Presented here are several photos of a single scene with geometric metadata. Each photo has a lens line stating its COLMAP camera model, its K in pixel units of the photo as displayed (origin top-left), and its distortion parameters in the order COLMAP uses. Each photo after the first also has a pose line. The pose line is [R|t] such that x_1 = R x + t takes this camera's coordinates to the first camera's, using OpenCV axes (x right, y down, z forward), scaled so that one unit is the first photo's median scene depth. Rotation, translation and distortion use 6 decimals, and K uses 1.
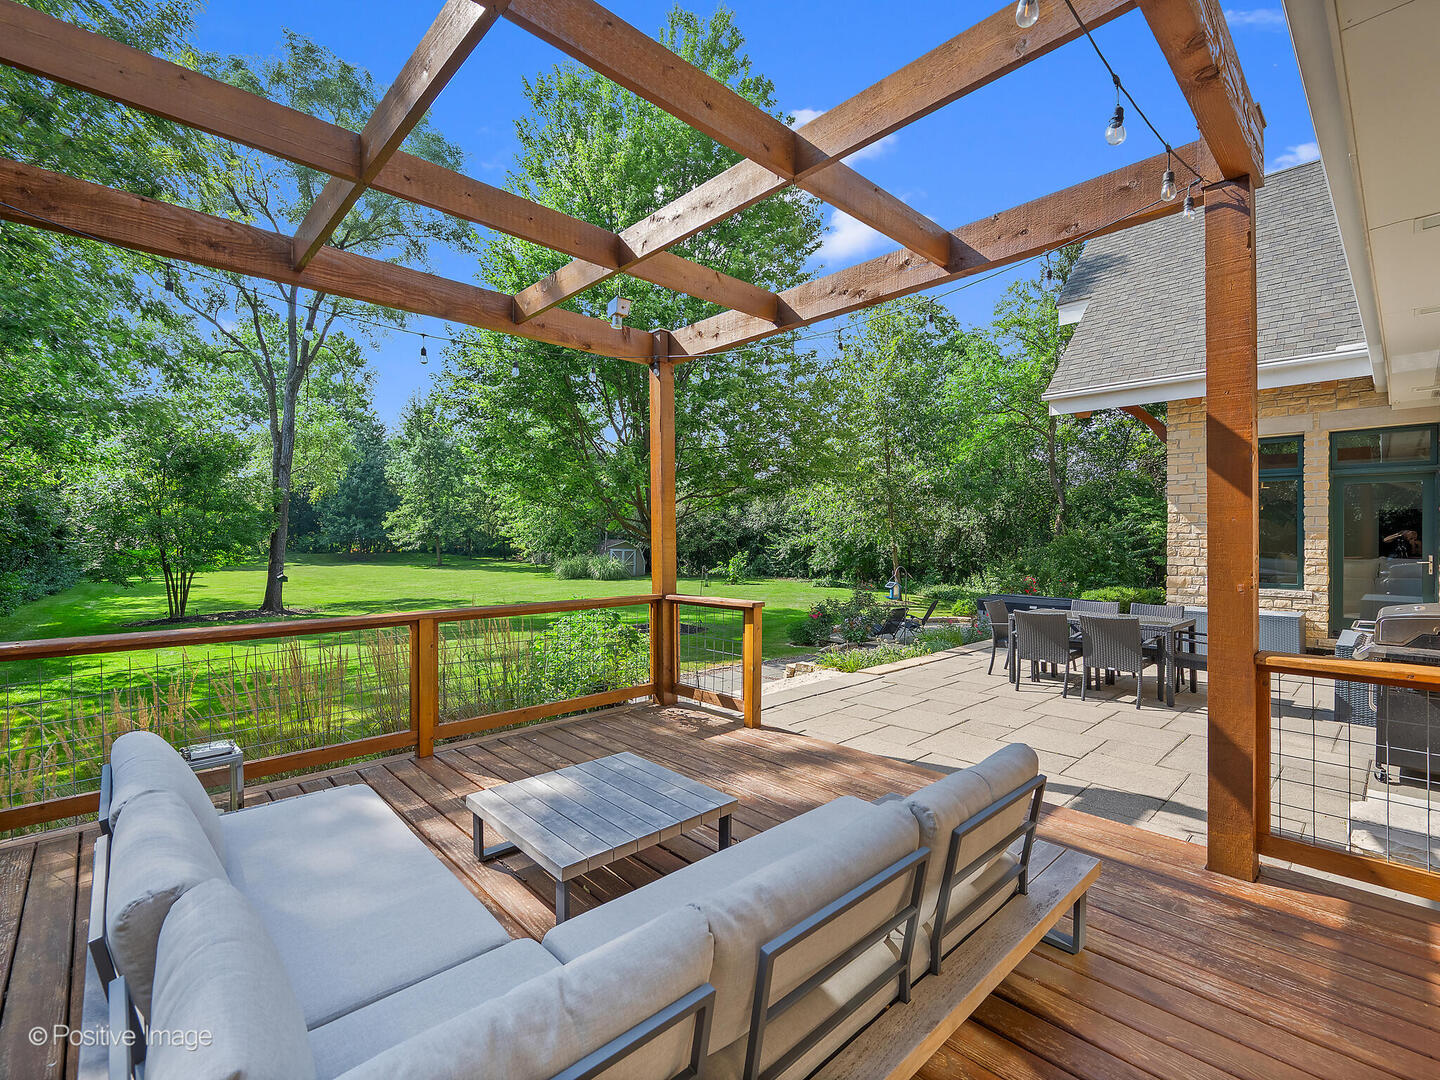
lens RADIAL K [[654.6, 0, 715.0], [0, 654.6, 540.8], [0, 0, 1]] dist [0.002100, 0.000140]
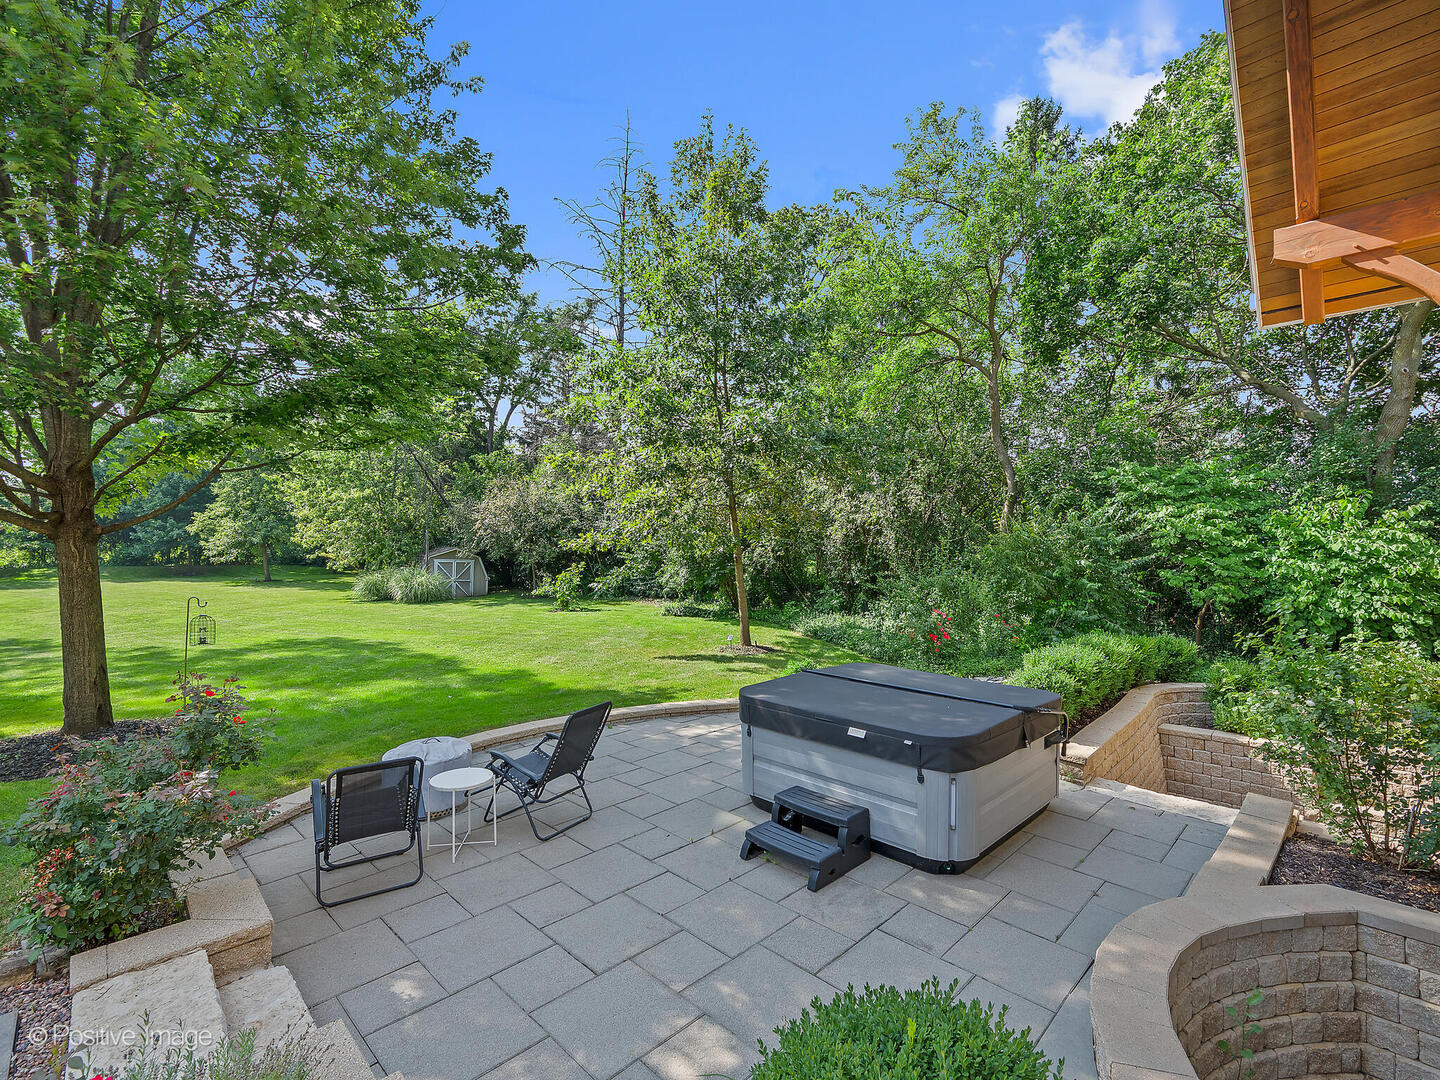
lens RADIAL K [[654.6, 0, 760.7], [0, 654.6, 543.6], [0, 0, 1]] dist [0.002100, 0.000140]
pose [[0.997819, -0.003251, 0.065926, 0.189560], [0.003823, 0.999956, -0.008552, 0.003122], [-0.065896, 0.008786, 0.997788, 0.300556]]
